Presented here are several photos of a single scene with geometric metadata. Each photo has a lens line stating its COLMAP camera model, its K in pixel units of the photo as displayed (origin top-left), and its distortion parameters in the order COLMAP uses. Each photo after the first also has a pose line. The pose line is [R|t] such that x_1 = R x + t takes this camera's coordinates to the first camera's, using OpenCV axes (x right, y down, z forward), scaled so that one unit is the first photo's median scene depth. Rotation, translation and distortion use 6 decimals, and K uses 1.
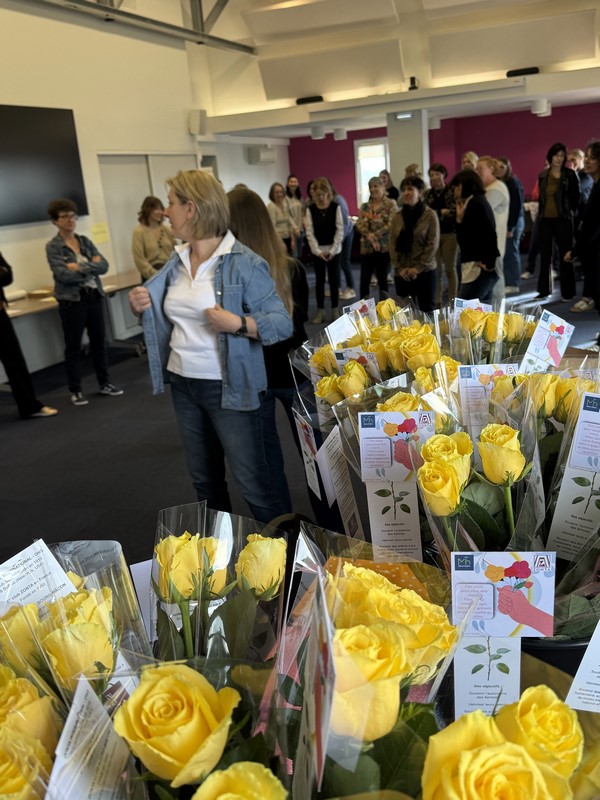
lens RADIAL K [[778.4, 0, 303.4], [0, 778.4, 409.4], [0, 0, 1]] dist [0.095598, -0.236999]
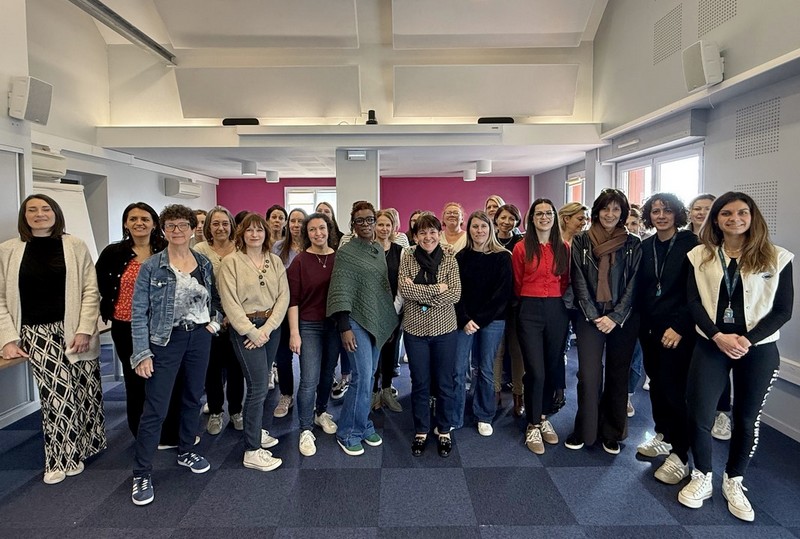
lens RADIAL K [[421.7, 0, 399.2], [0, 421.7, 236.4], [0, 0, 1]] dist [0.002468, 0.000301]
pose [[0.933928, 0.082202, 0.347881, 0.023018], [0.013146, 0.964644, -0.263230, -0.198742], [-0.357220, 0.250411, 0.899827, 0.712154]]
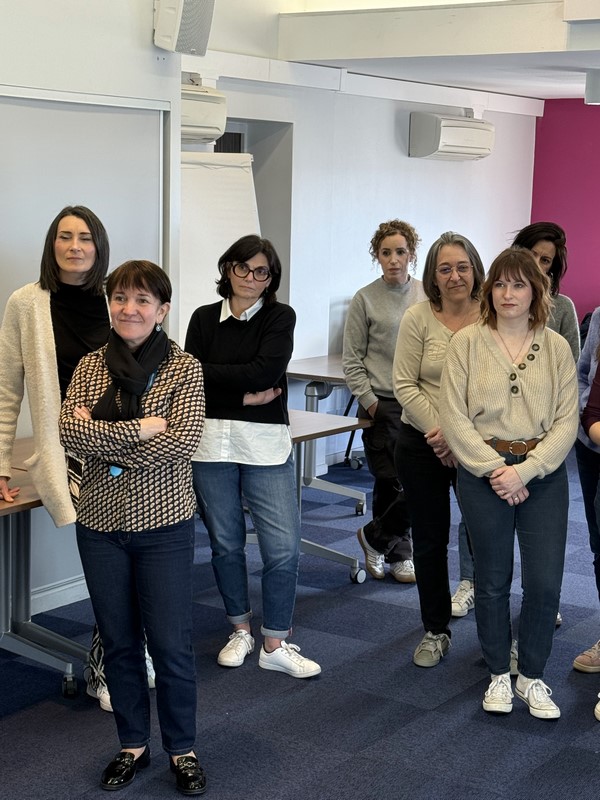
lens RADIAL K [[1462.8, 0, 300.0], [0, 1462.8, 400.0], [0, 0, 1]] dist [-0.145755, 2.004538]
pose [[0.961854, 0.158839, -0.222725, 0.073491], [-0.185322, 0.977221, -0.103411, -0.174634], [0.201226, 0.140742, 0.969381, 0.513810]]
